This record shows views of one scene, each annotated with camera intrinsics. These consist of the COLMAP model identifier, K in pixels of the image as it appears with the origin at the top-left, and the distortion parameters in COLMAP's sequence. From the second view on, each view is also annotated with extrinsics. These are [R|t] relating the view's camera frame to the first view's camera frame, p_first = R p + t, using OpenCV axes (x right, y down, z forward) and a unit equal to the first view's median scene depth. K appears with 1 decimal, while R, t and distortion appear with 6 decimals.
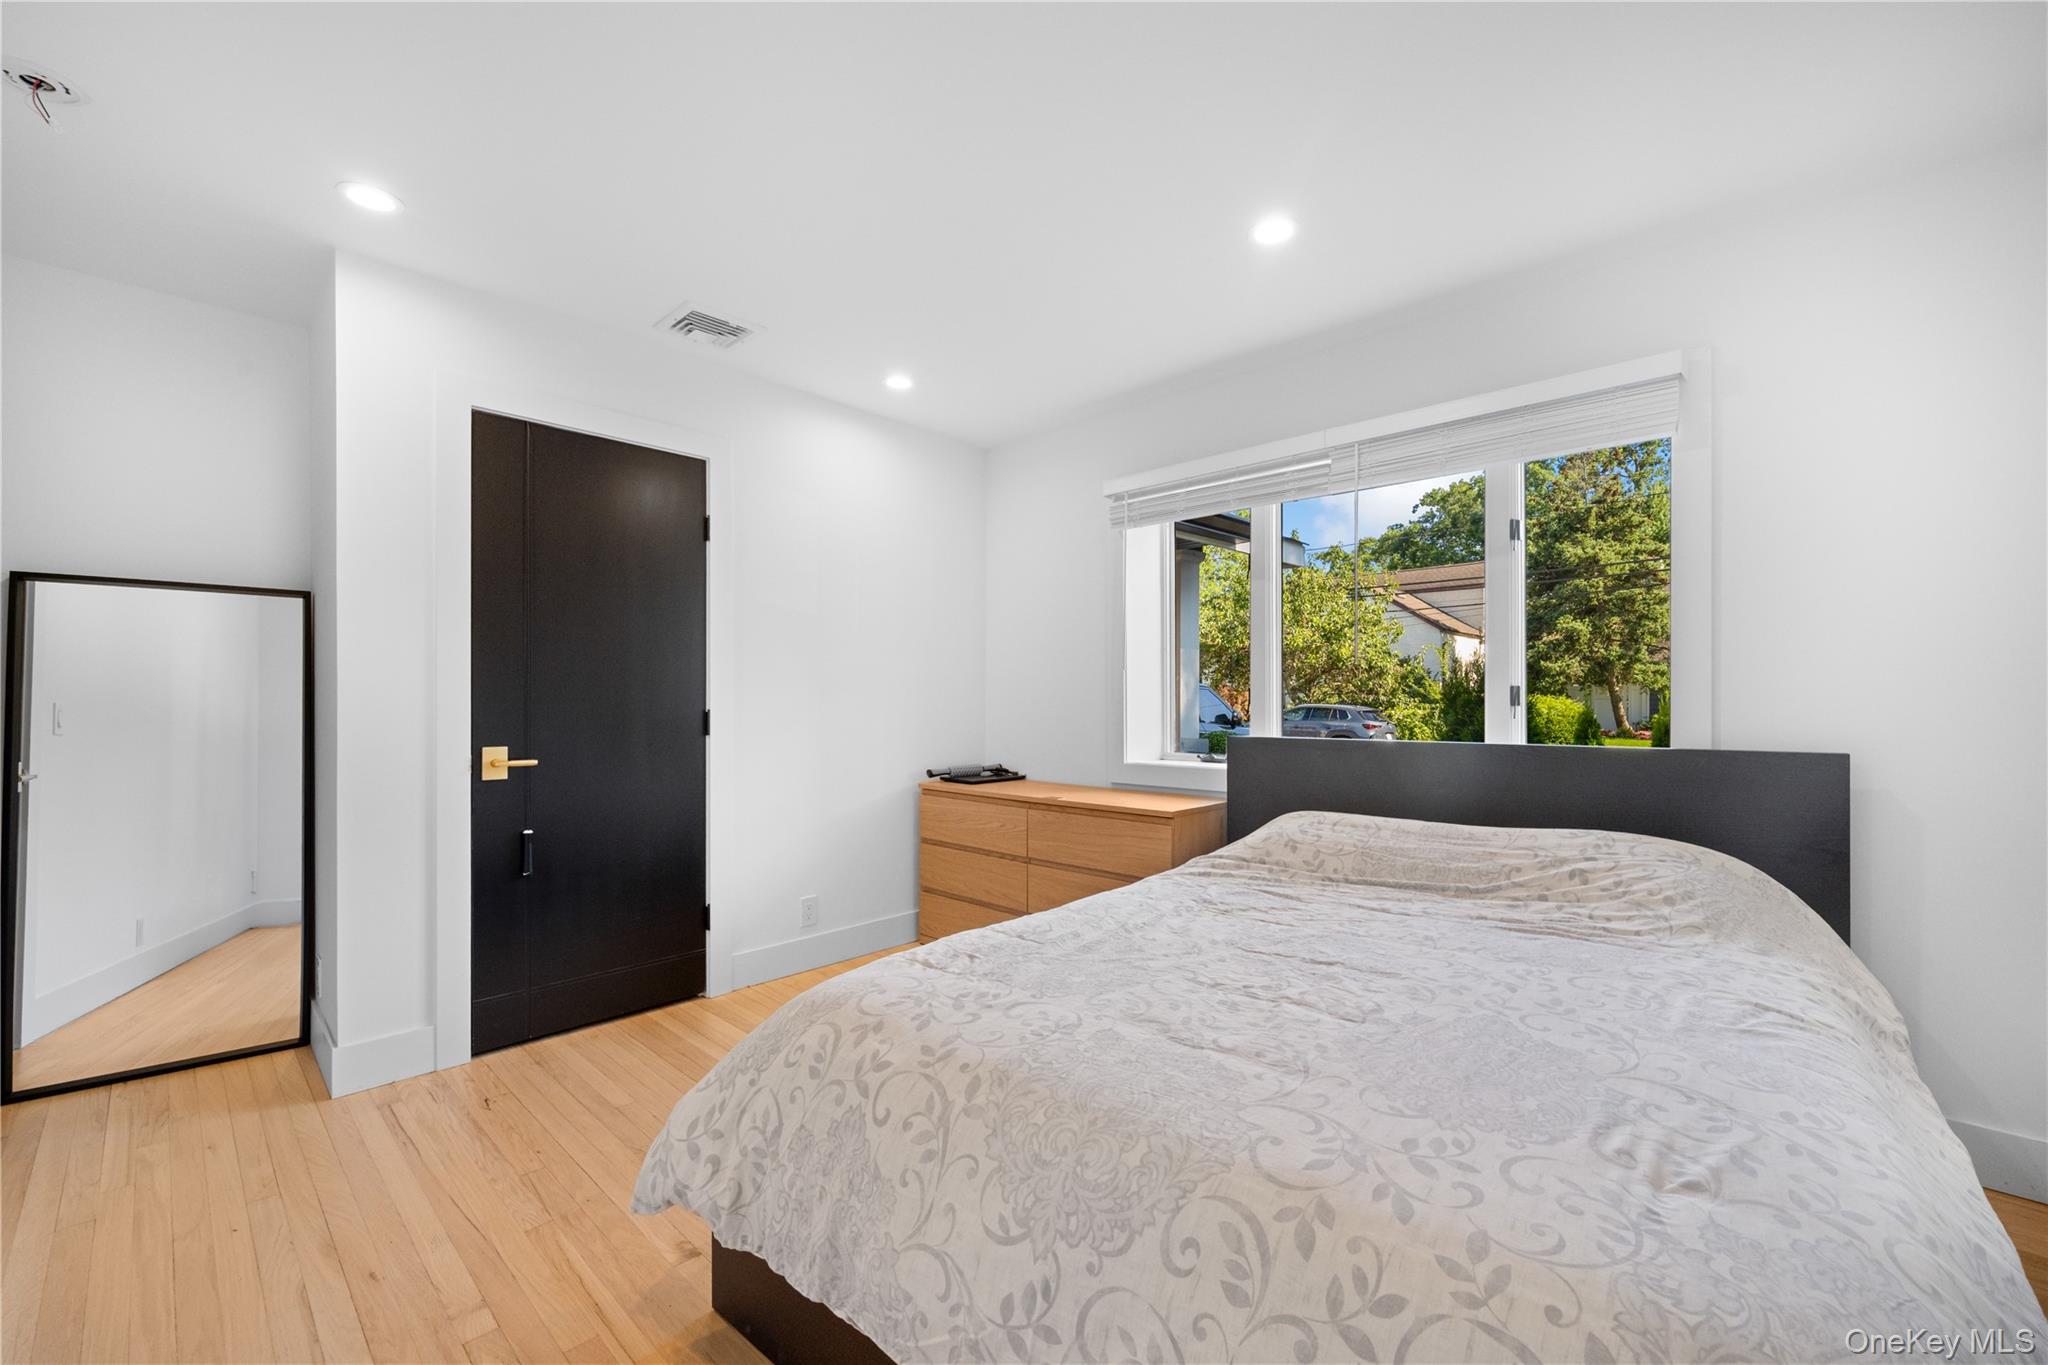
lens RADIAL K [[830.9, 0, 1032.4], [0, 830.9, 690.7], [0, 0, 1]] dist [0.002508, 0.000342]
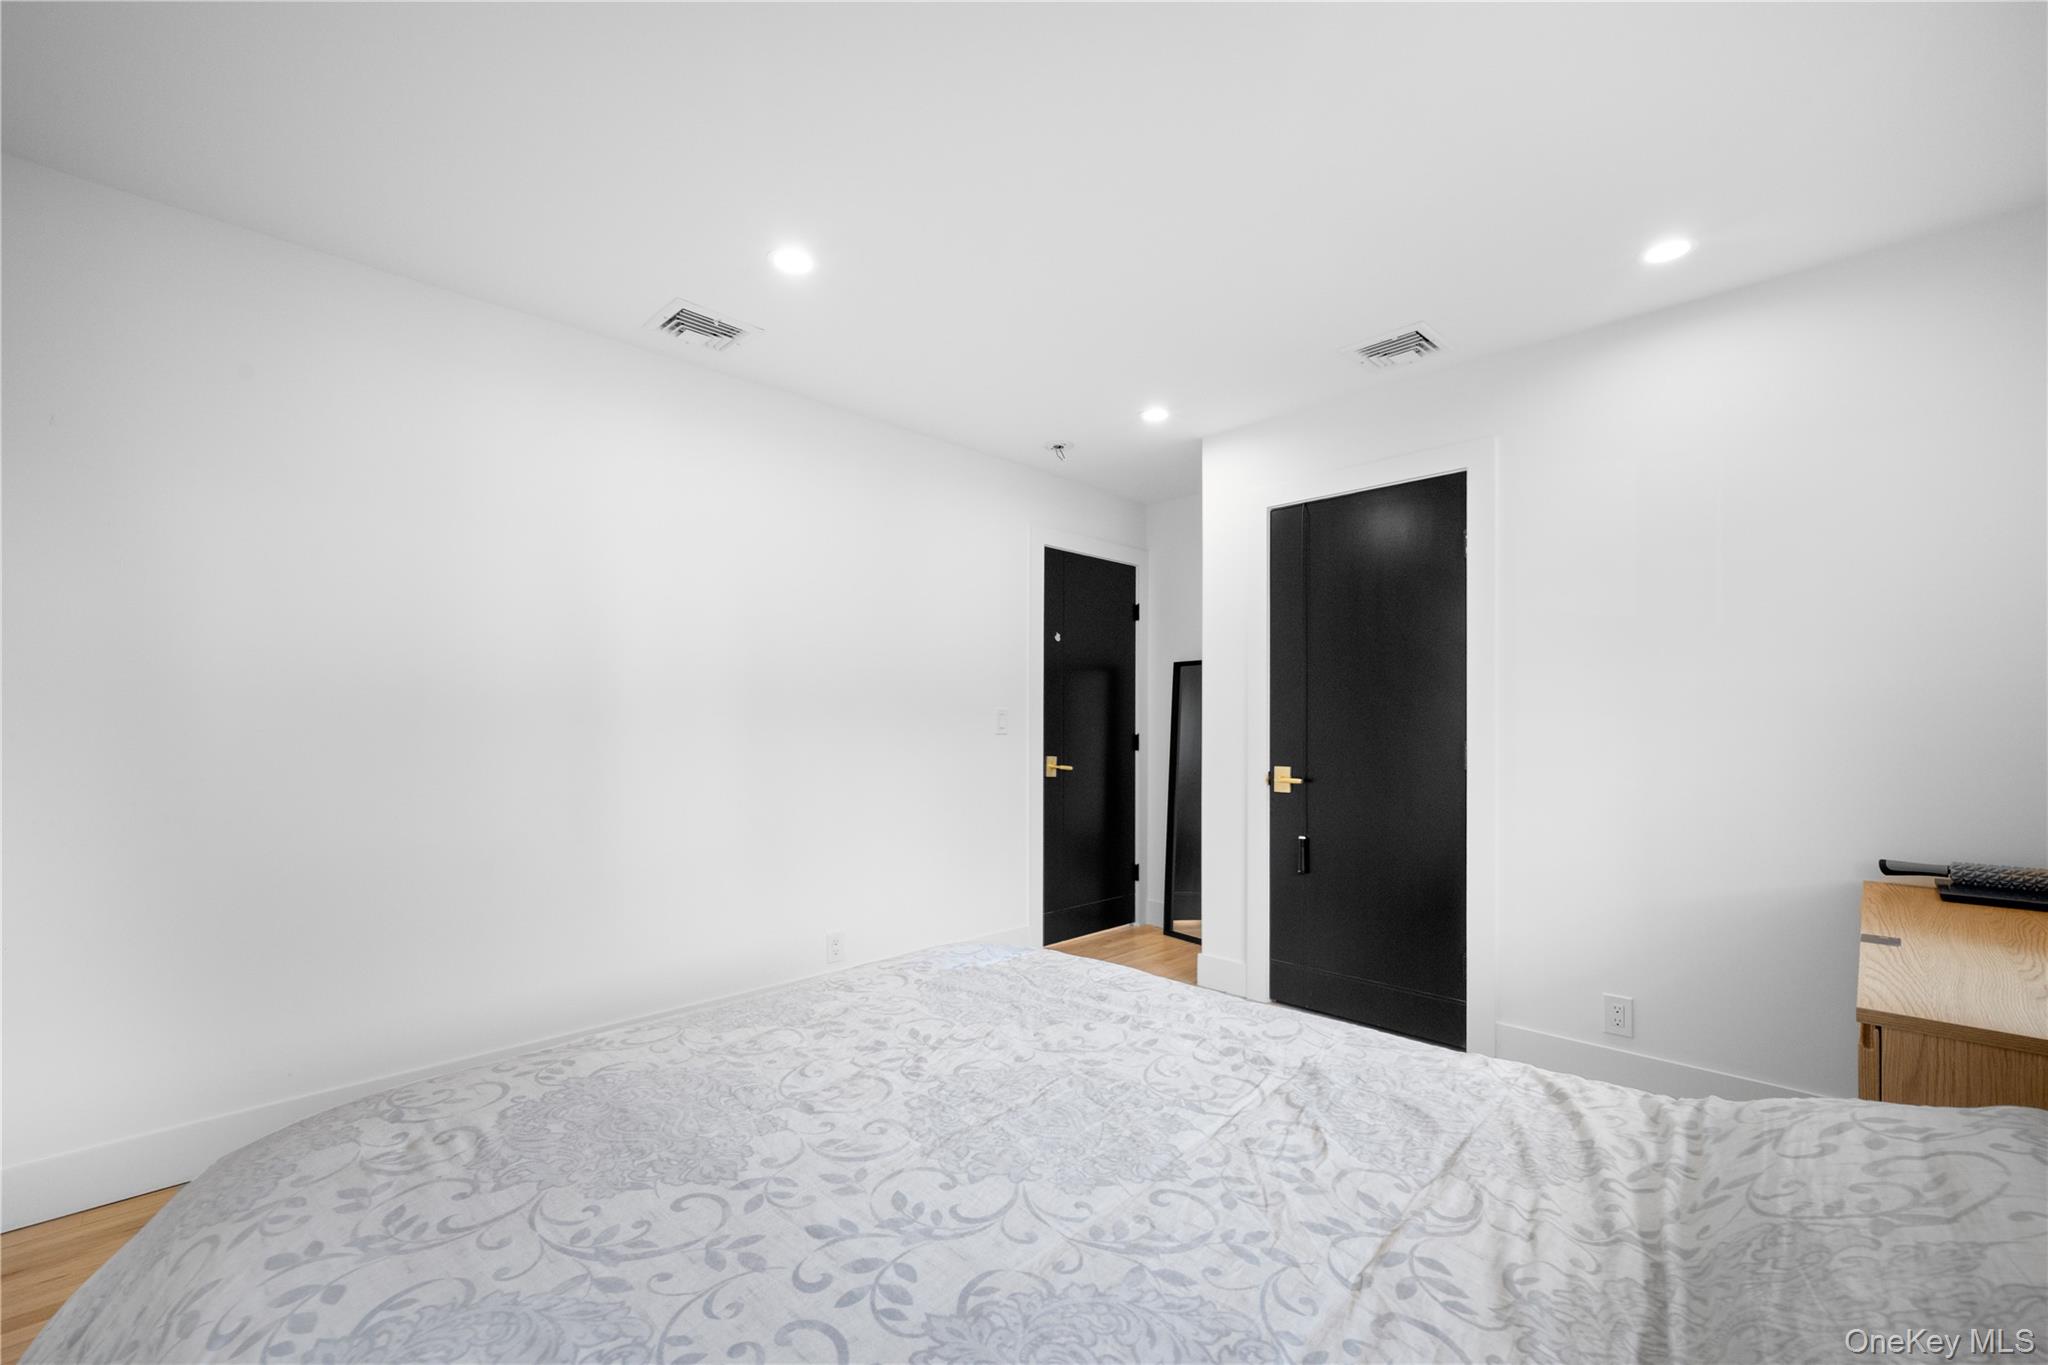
lens RADIAL K [[830.9, 0, 1025.1], [0, 830.9, 711.2], [0, 0, 1]] dist [0.002508, 0.000342]
pose [[-0.039672, -0.018080, -0.999049, 1.225440], [0.007585, 0.999802, -0.018395, 0.006126], [0.999184, -0.008307, -0.039527, 1.237147]]
